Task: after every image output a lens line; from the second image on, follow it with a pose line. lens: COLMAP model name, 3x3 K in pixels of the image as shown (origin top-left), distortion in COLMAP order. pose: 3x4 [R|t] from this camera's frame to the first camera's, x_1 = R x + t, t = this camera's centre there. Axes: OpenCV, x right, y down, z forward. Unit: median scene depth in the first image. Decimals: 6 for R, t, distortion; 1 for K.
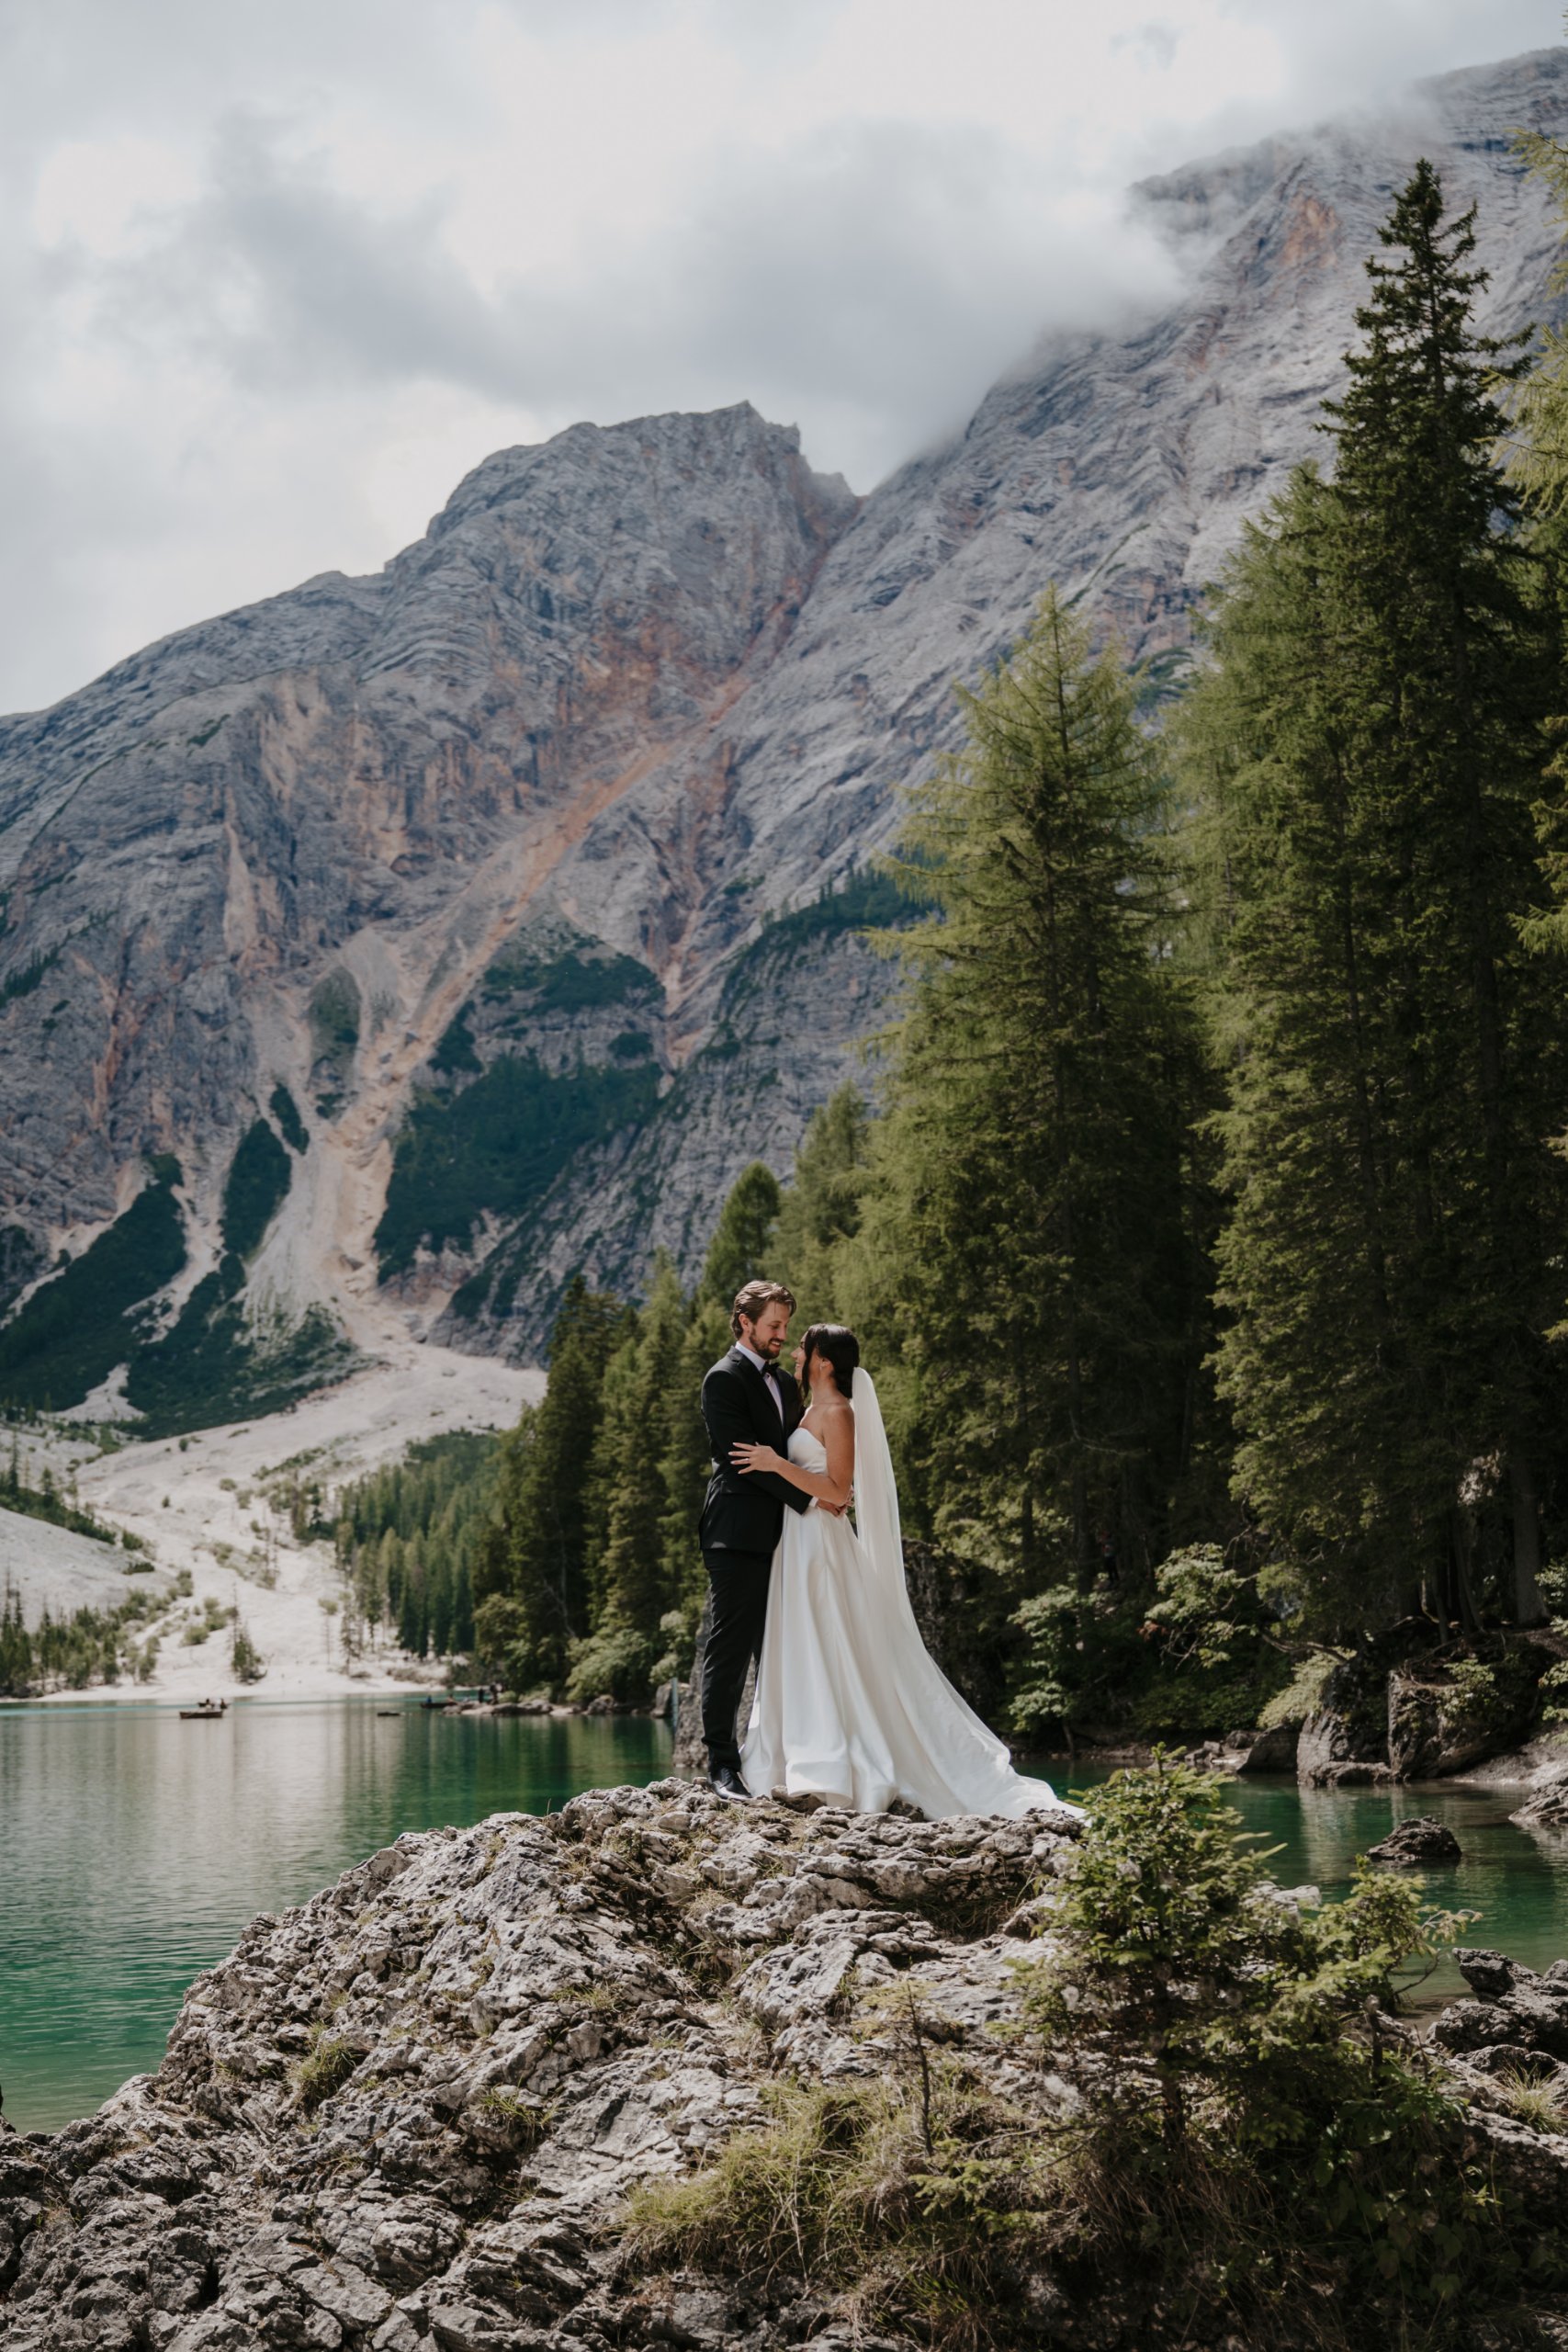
lens RADIAL K [[3162.9, 0, 784.0], [0, 3162.9, 1176.0], [0, 0, 1]] dist [-0.001628, -0.007345]
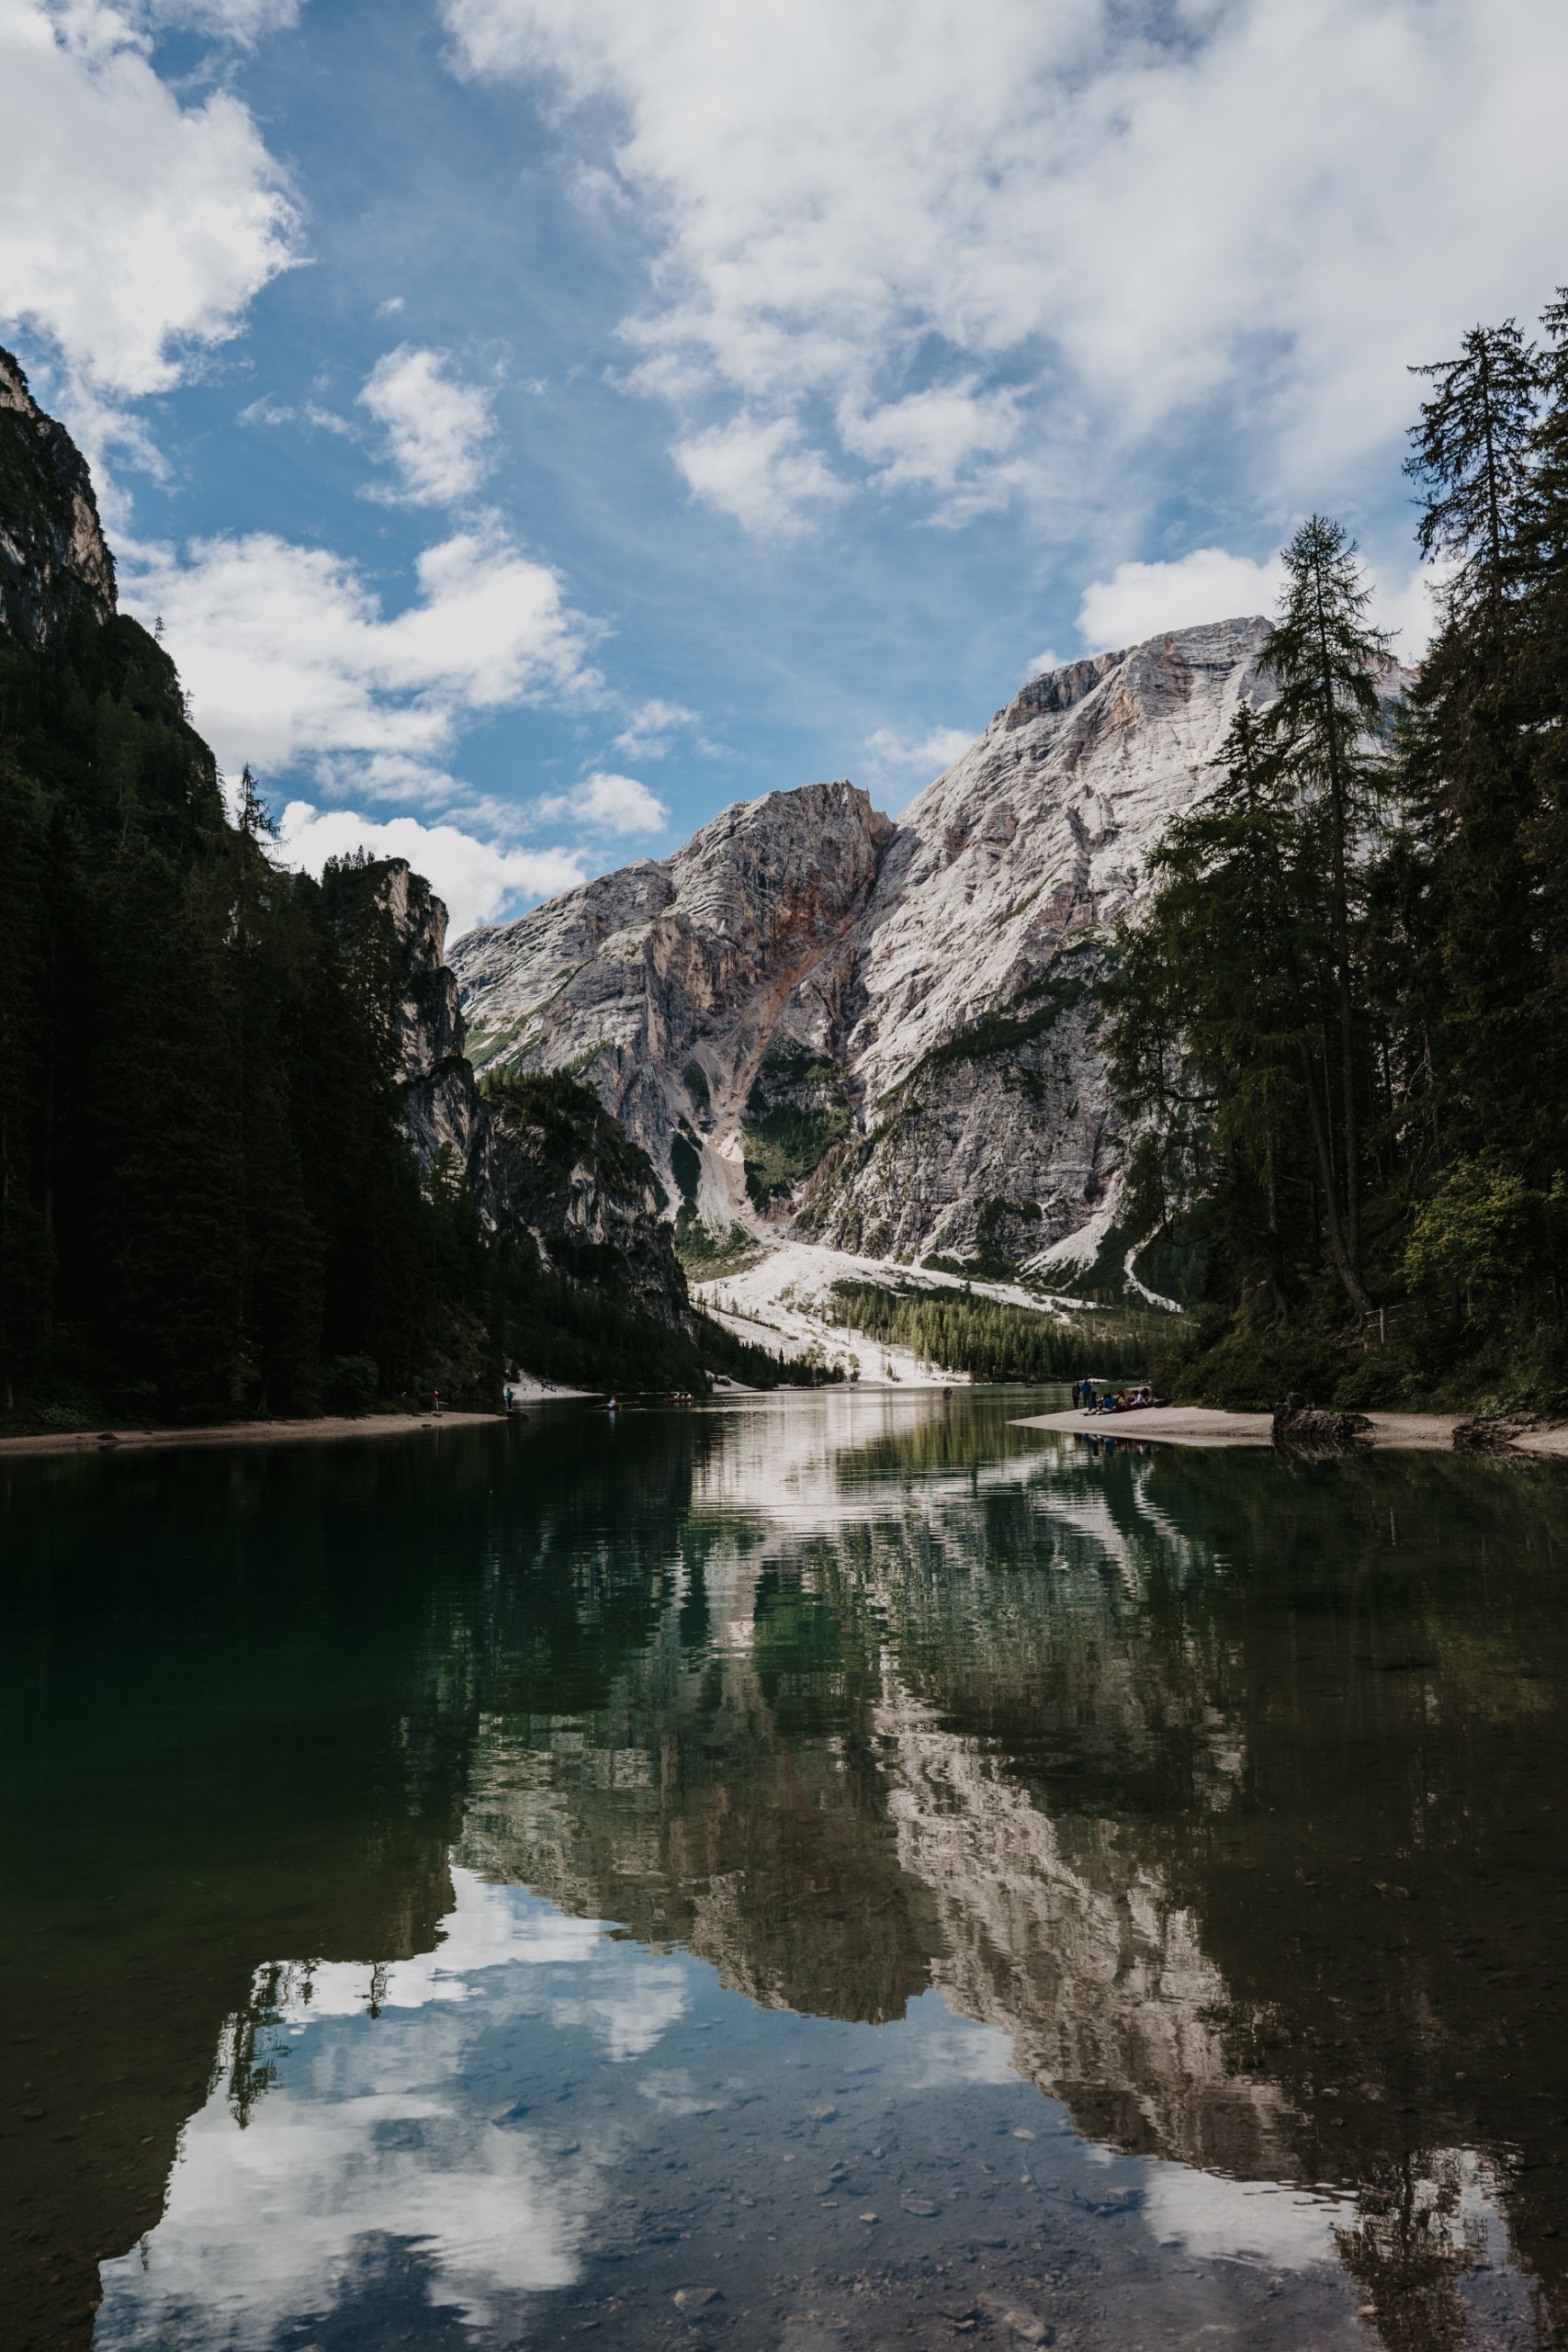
lens RADIAL K [[1676.1, 0, 791.2], [0, 1676.1, 1243.6], [0, 0, 1]] dist [-0.005786, 0.004541]
pose [[0.999039, 0.007522, 0.043183, -0.126329], [-0.010492, 0.997563, 0.068976, -0.021140], [-0.042559, -0.069363, 0.996683, -0.159195]]
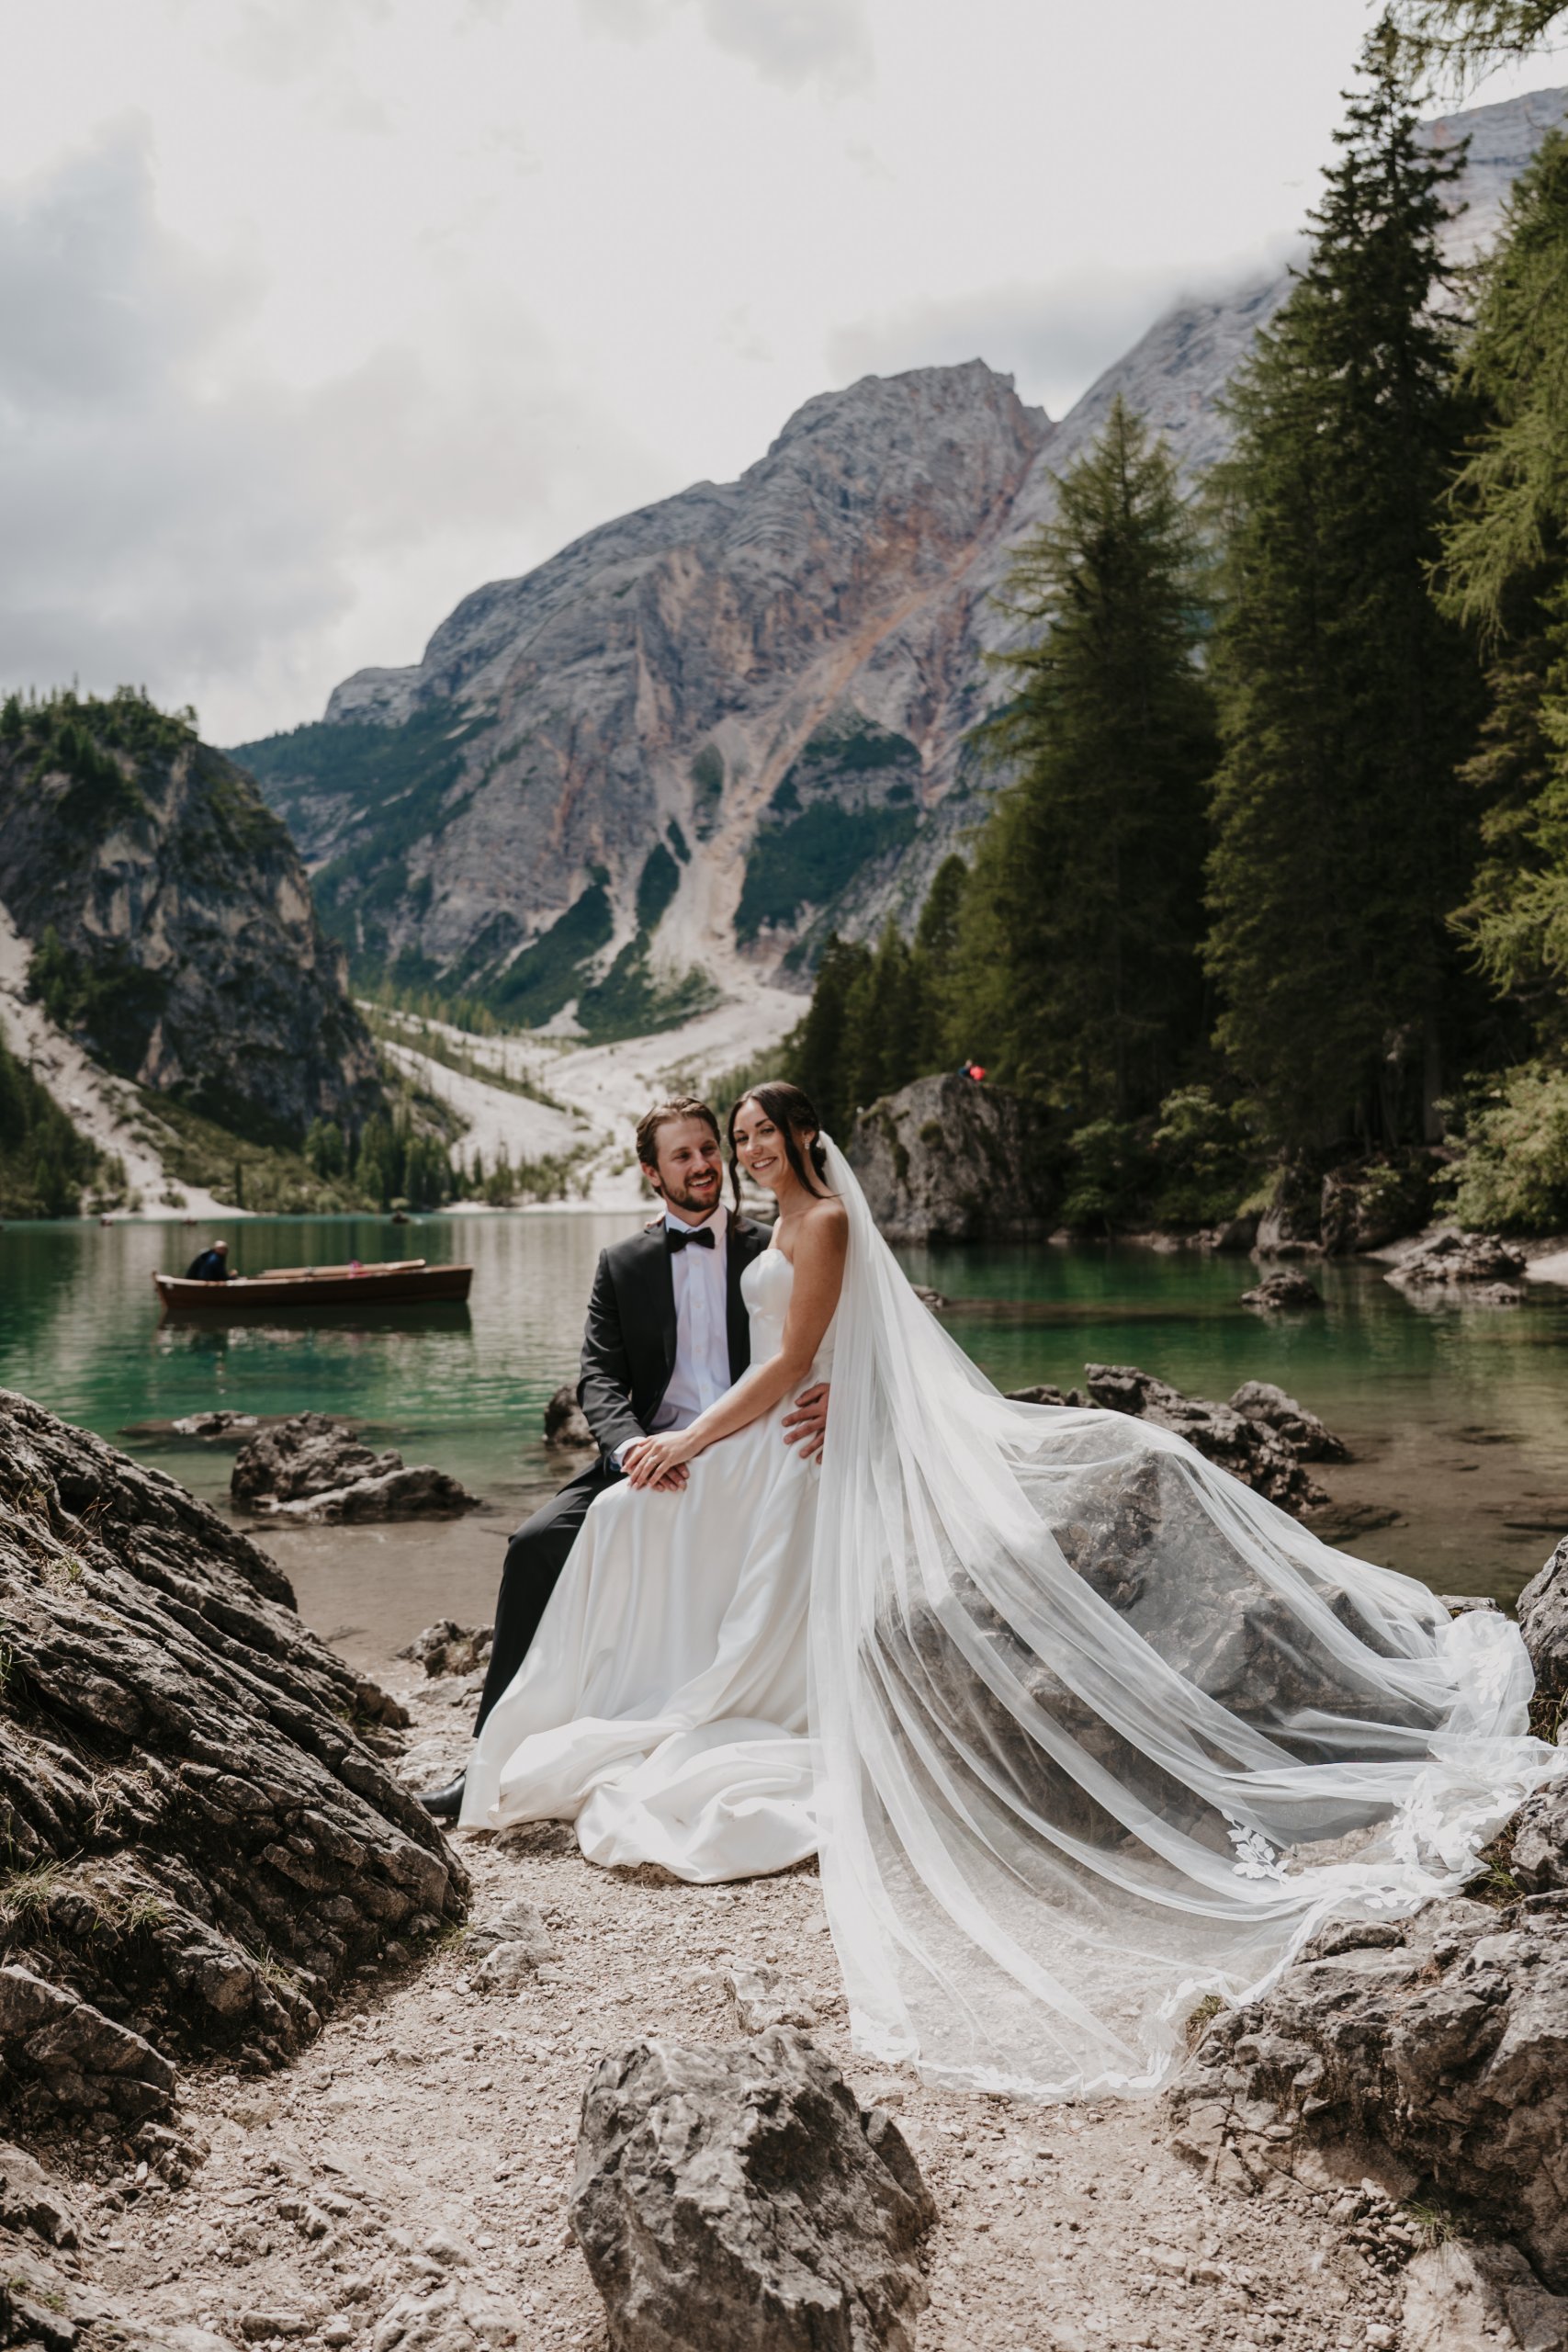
lens RADIAL K [[2038.6, 0, 800.4], [0, 2038.6, 1105.1], [0, 0, 1]] dist [-0.010299, 0.007628]
pose [[0.995137, 0.008536, -0.098127, 0.001791], [0.002231, 0.994028, 0.109098, 0.001050], [0.098473, -0.108787, 0.989176, 0.004167]]
